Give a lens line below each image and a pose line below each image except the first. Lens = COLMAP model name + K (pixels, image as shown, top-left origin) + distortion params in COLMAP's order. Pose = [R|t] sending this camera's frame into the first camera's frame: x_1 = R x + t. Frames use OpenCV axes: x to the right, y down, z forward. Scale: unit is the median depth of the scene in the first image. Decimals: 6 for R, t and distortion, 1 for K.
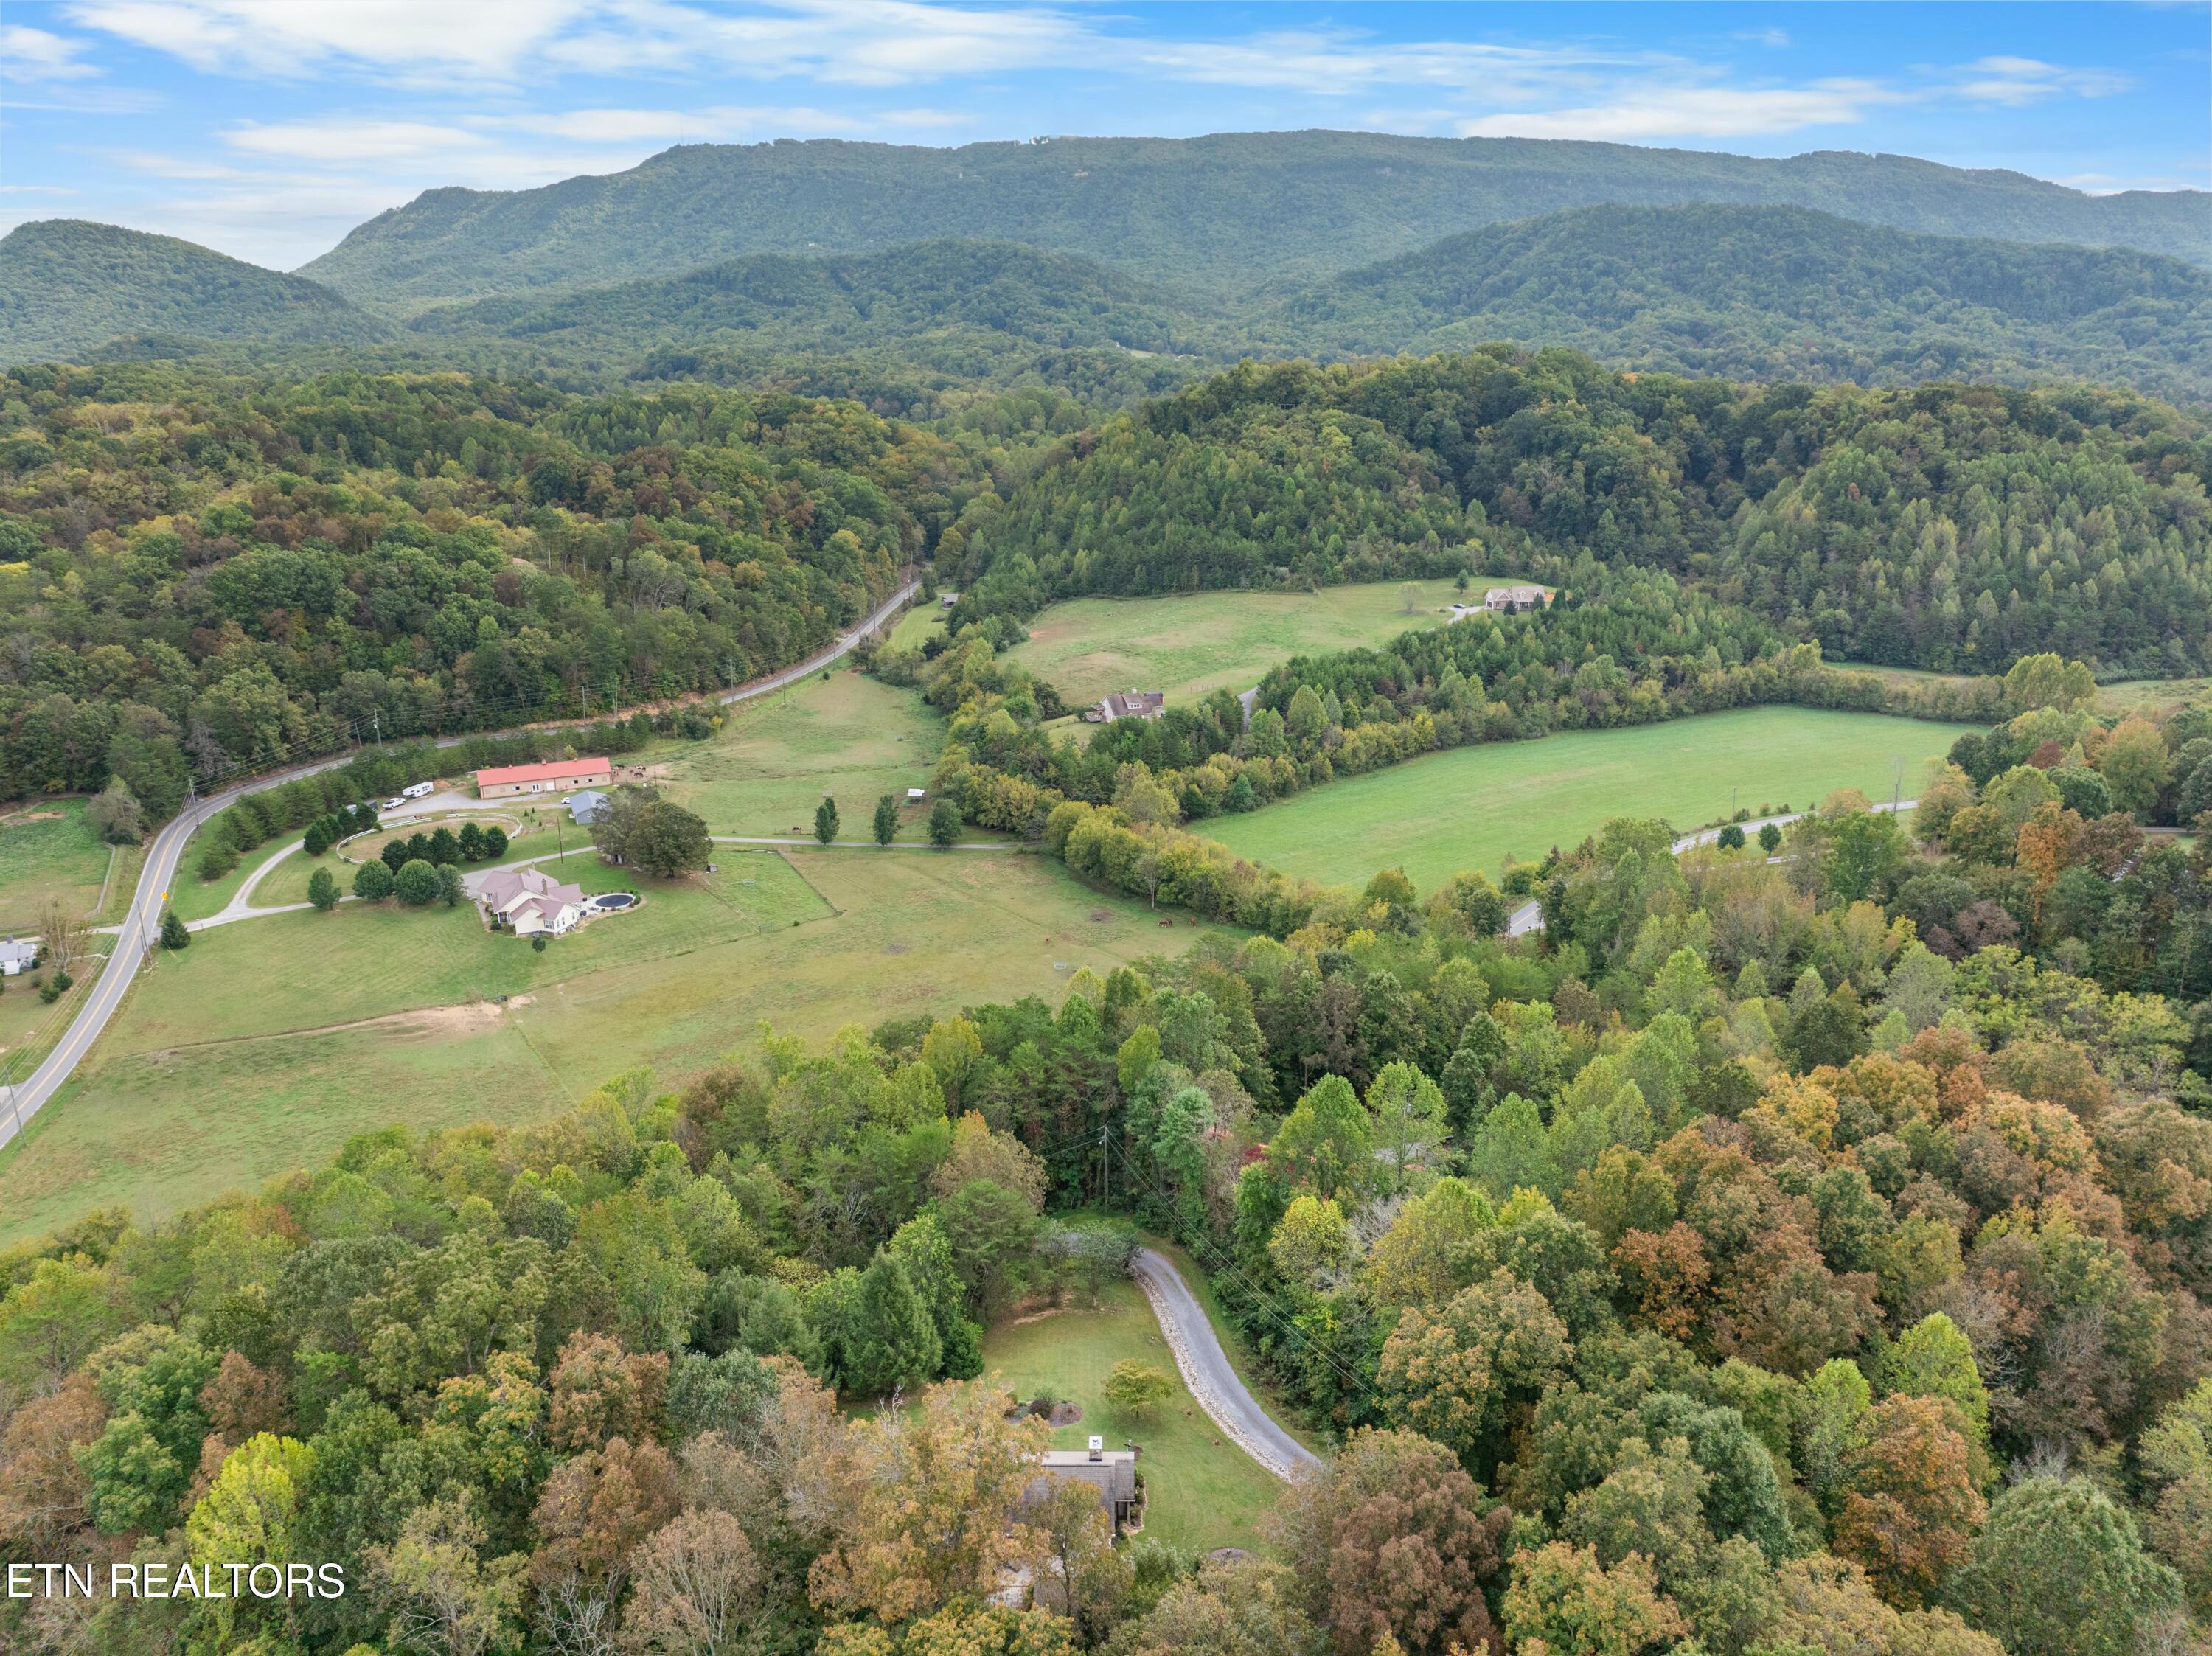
lens RADIAL K [[1557.7, 0, 1106.0], [0, 1557.7, 828.0], [0, 0, 1]] dist [-0.035586, -0.003304]
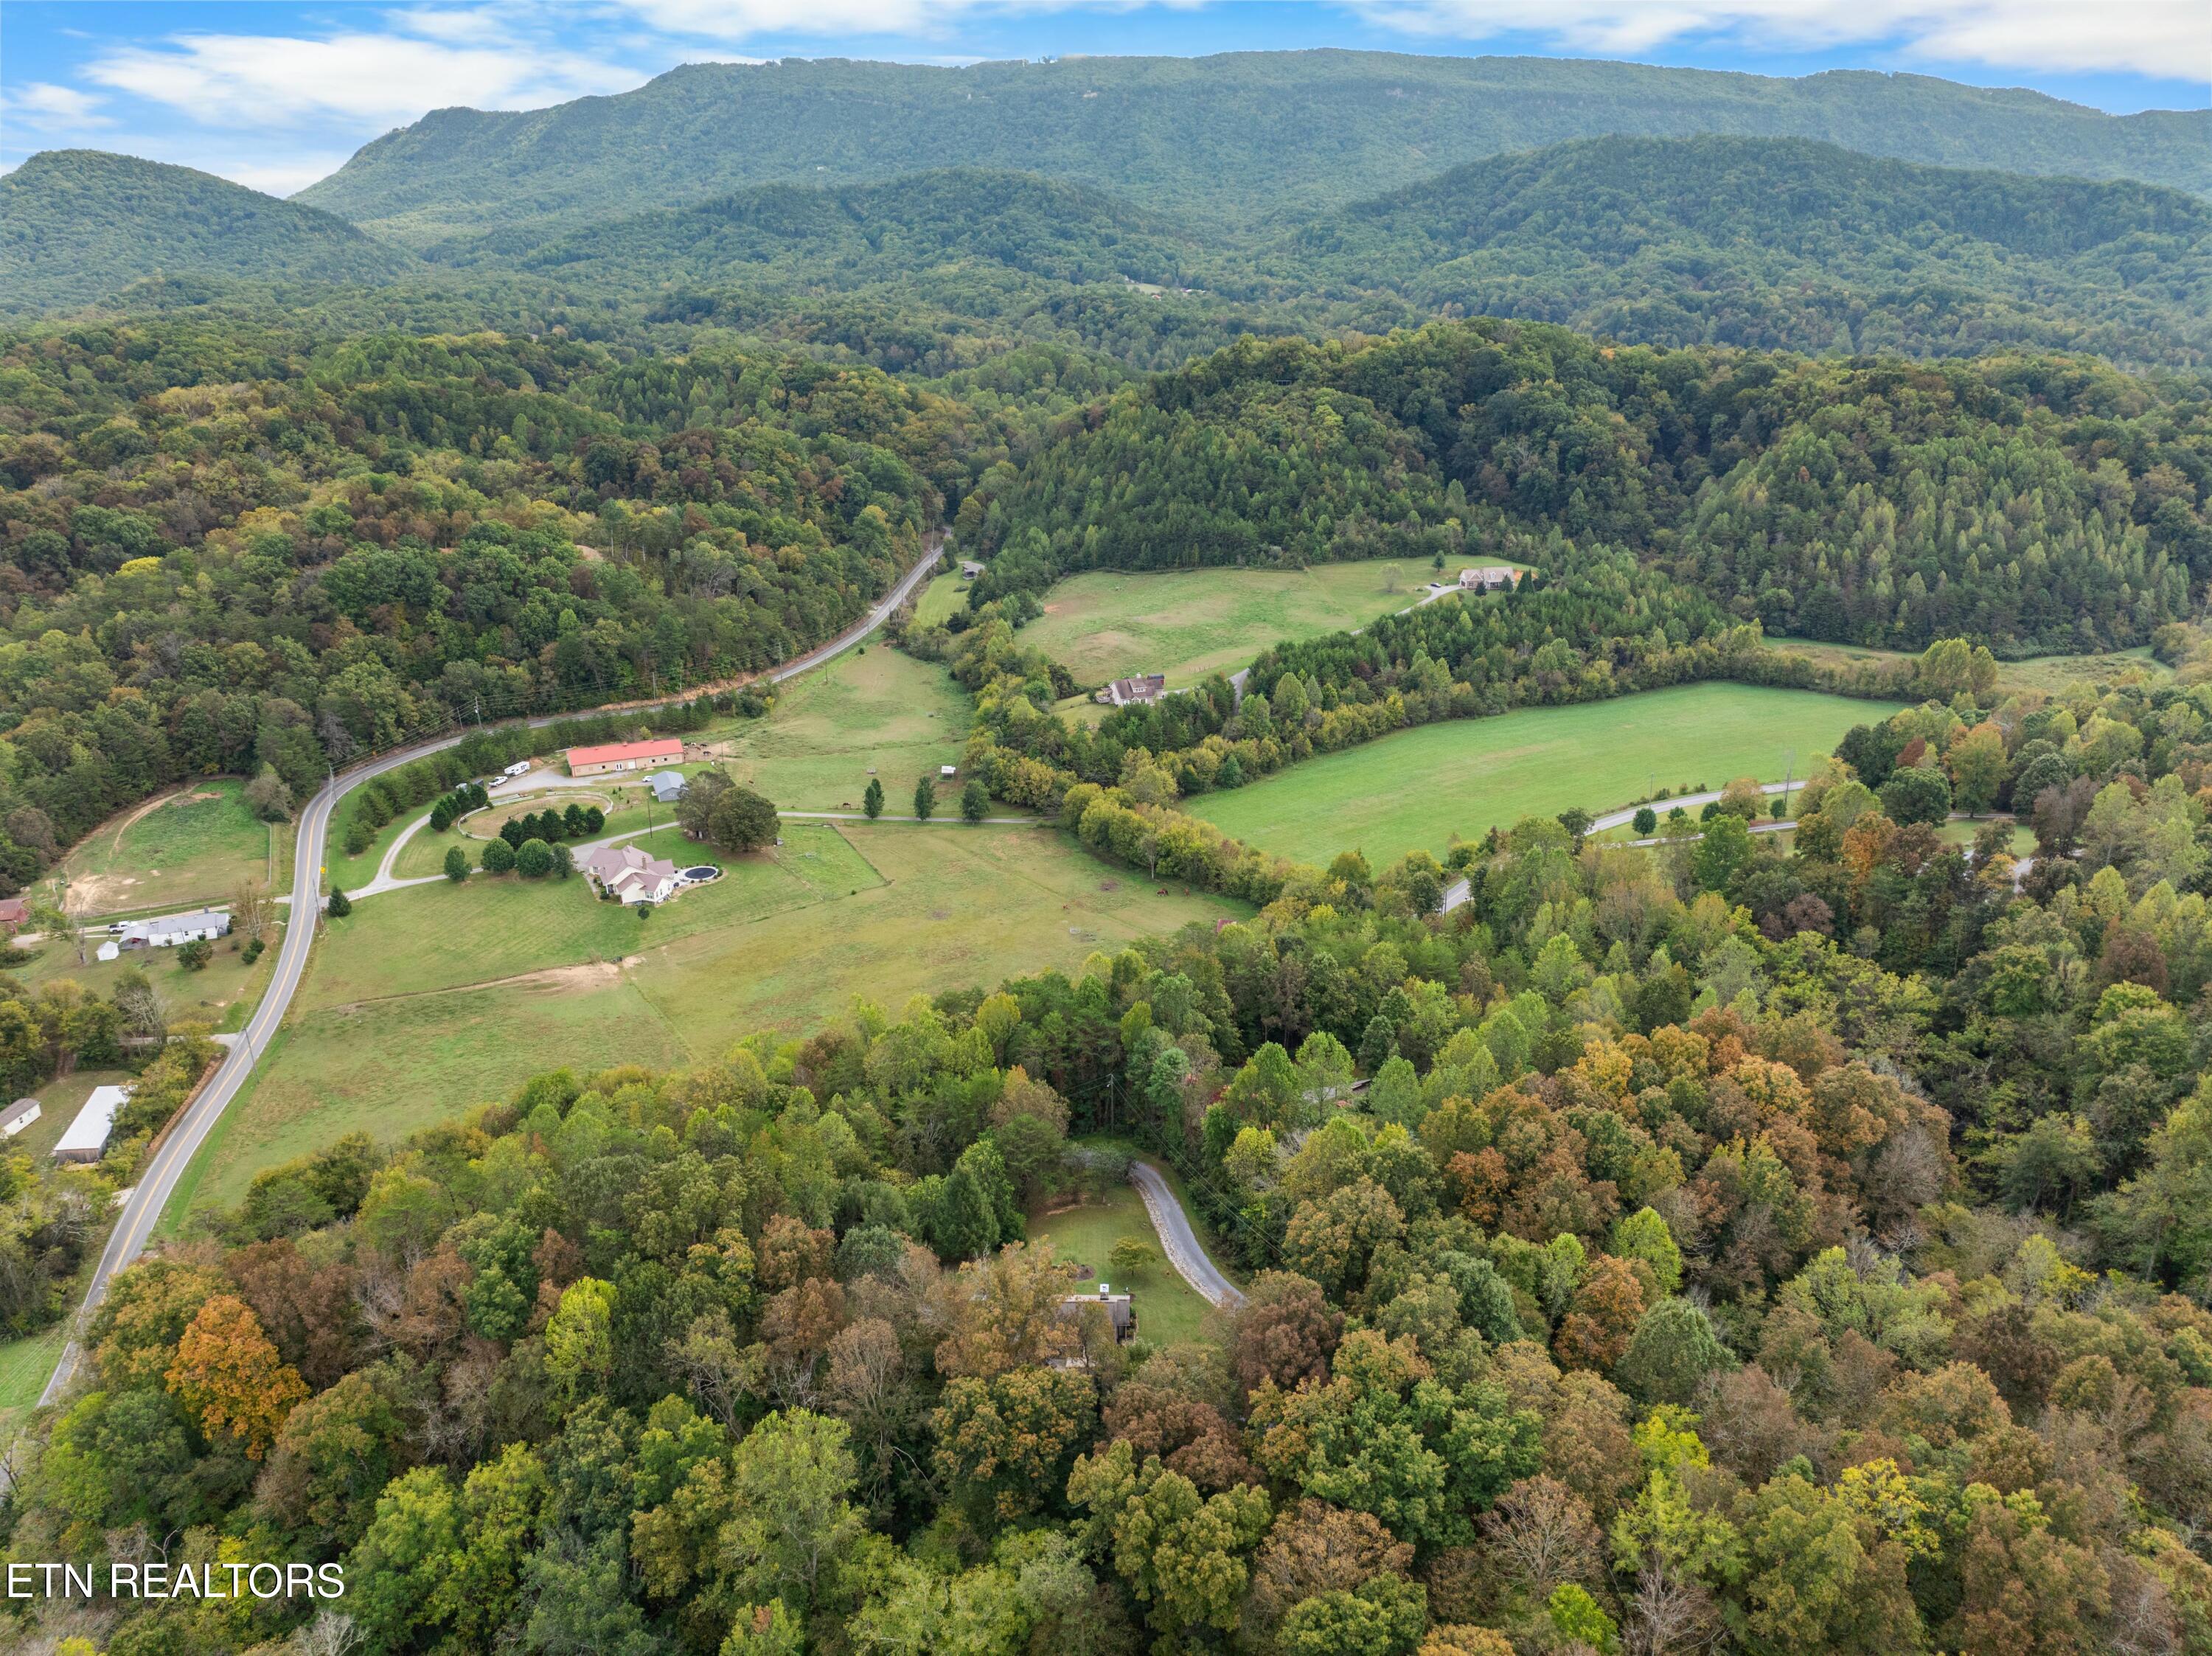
lens RADIAL K [[1557.7, 0, 1106.0], [0, 1557.7, 828.0], [0, 0, 1]] dist [-0.035586, -0.003304]
pose [[0.999984, 0.001042, -0.005588, 0.000792], [-0.000745, 0.998598, 0.052938, -0.037598], [0.005636, -0.052933, 0.998582, -0.137832]]
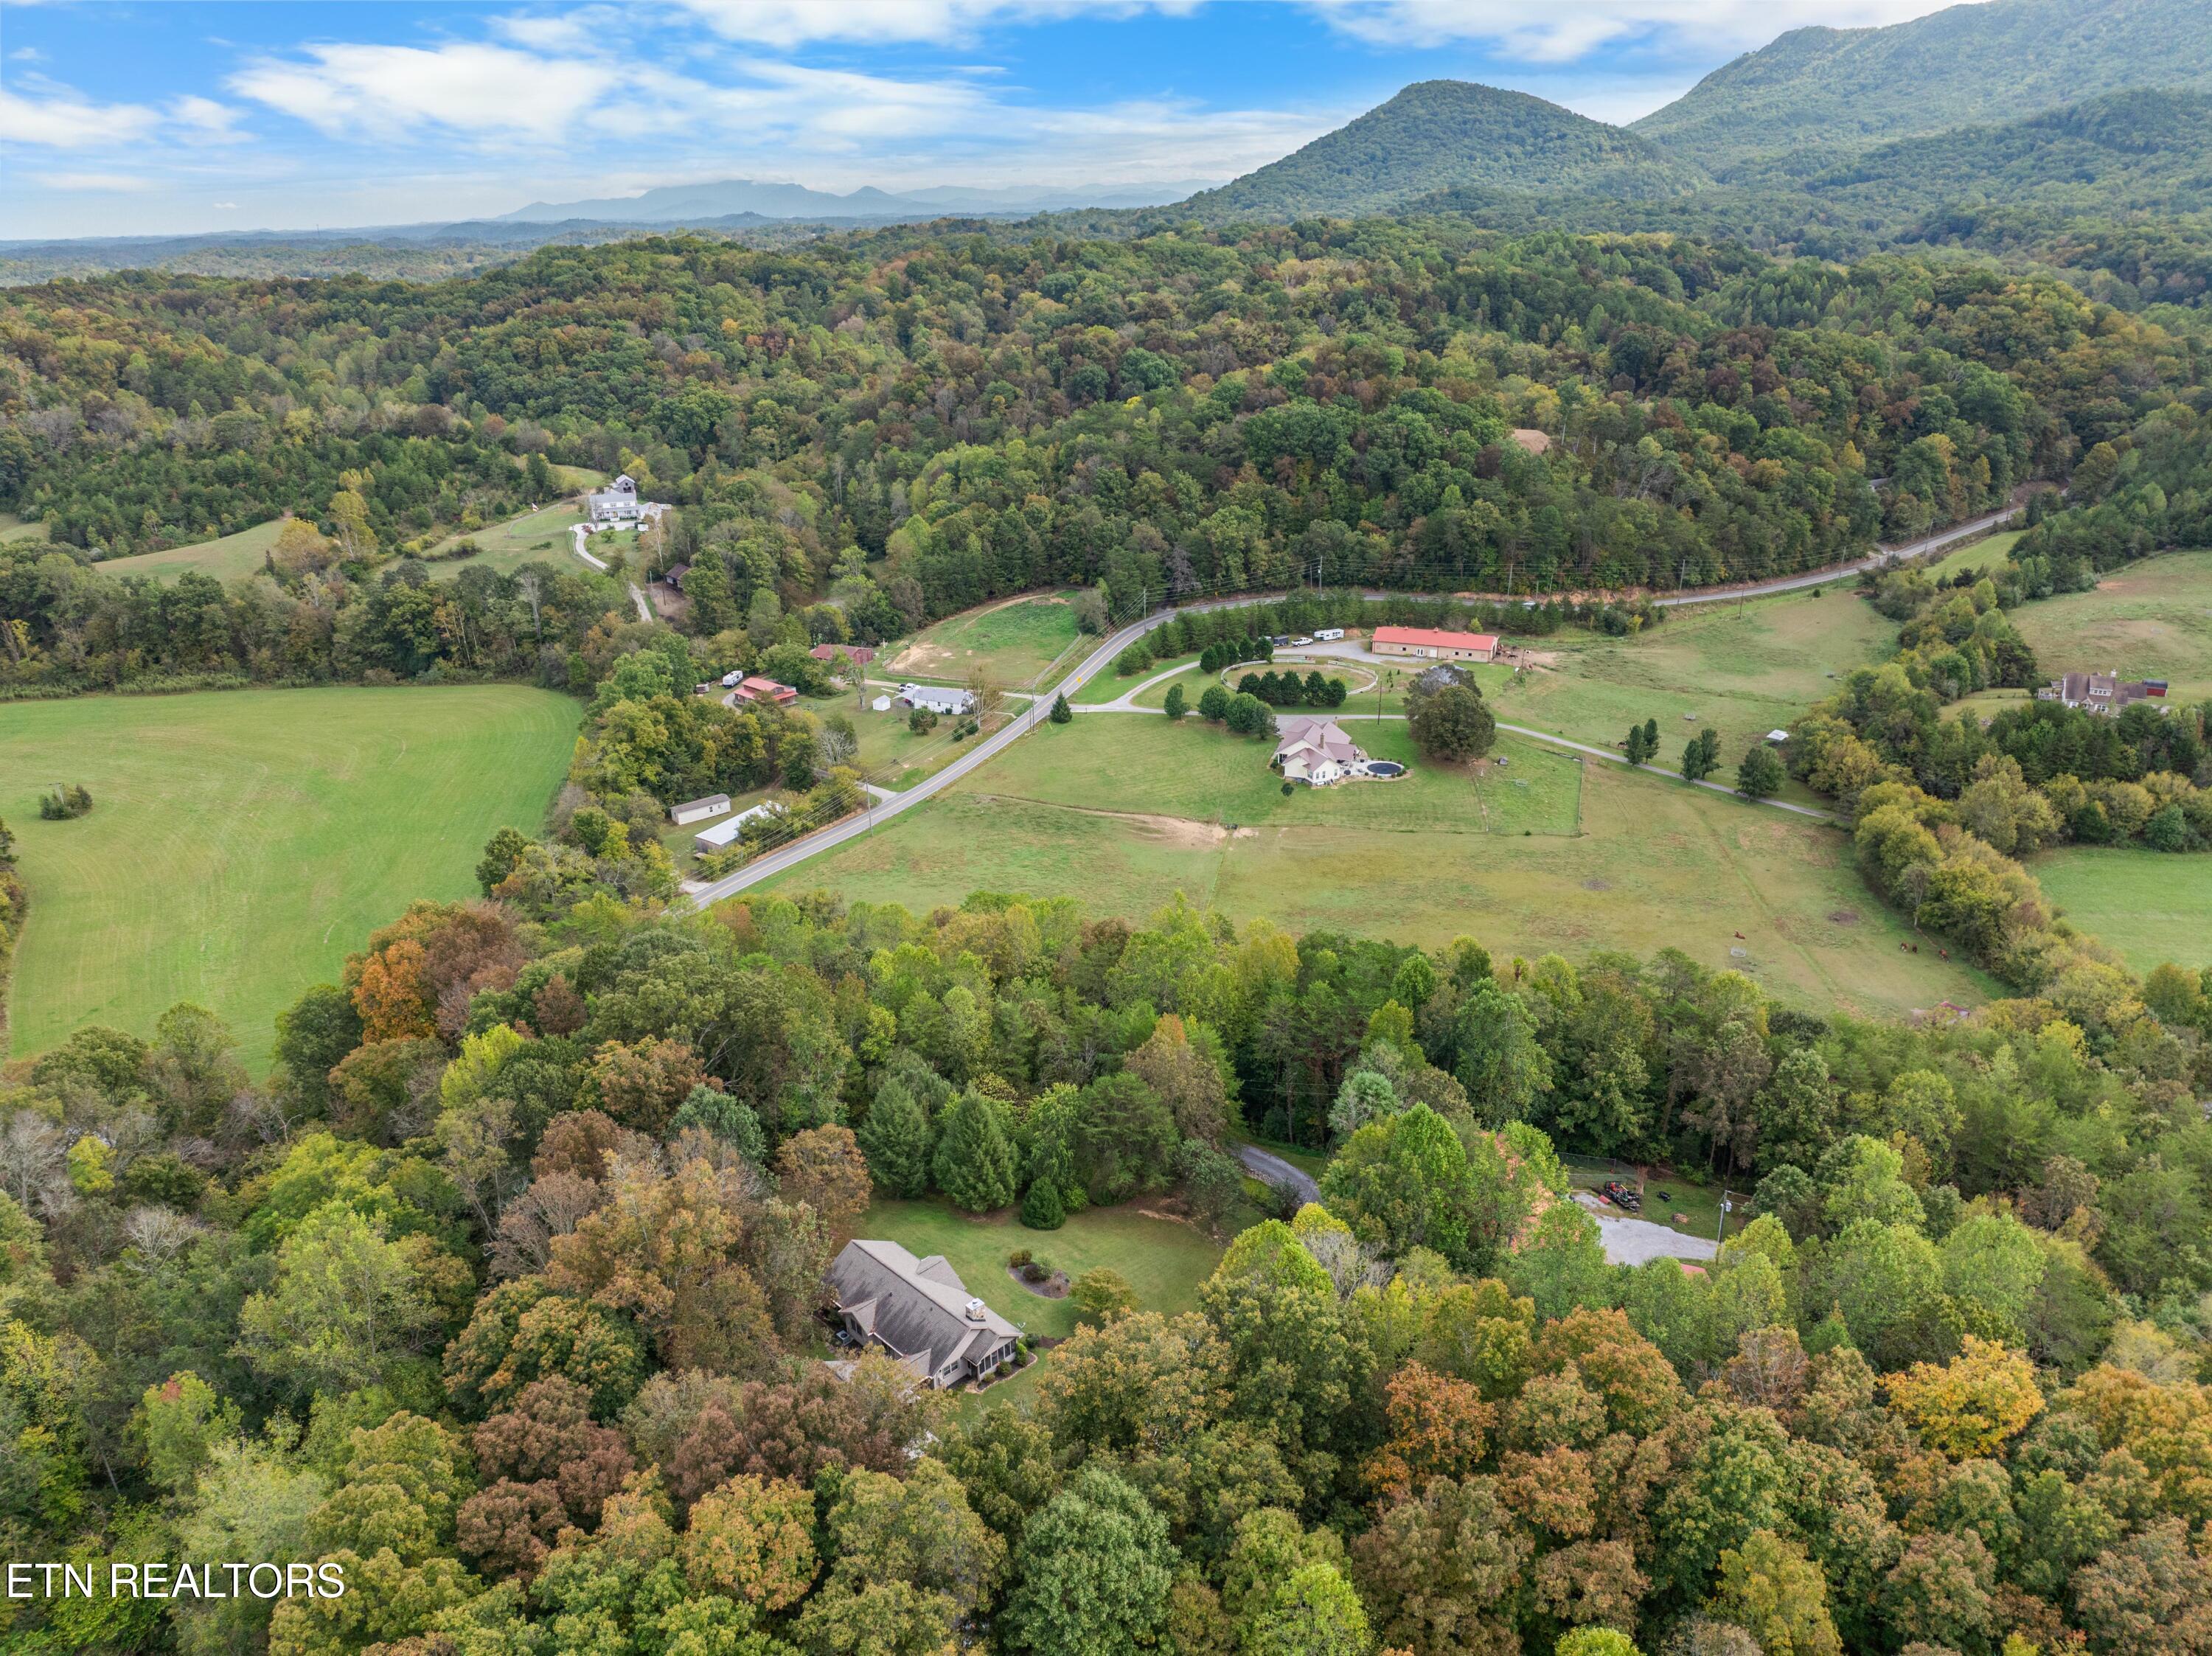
lens RADIAL K [[1542.6, 0, 1109.0], [0, 1542.6, 852.2], [0, 0, 1]] dist [-0.040085, -0.000488]
pose [[0.707523, 0.268468, -0.653710, 0.191614], [-0.197630, 0.963288, 0.181708, -0.039156], [0.678494, 0.000630, 0.734606, 0.065567]]
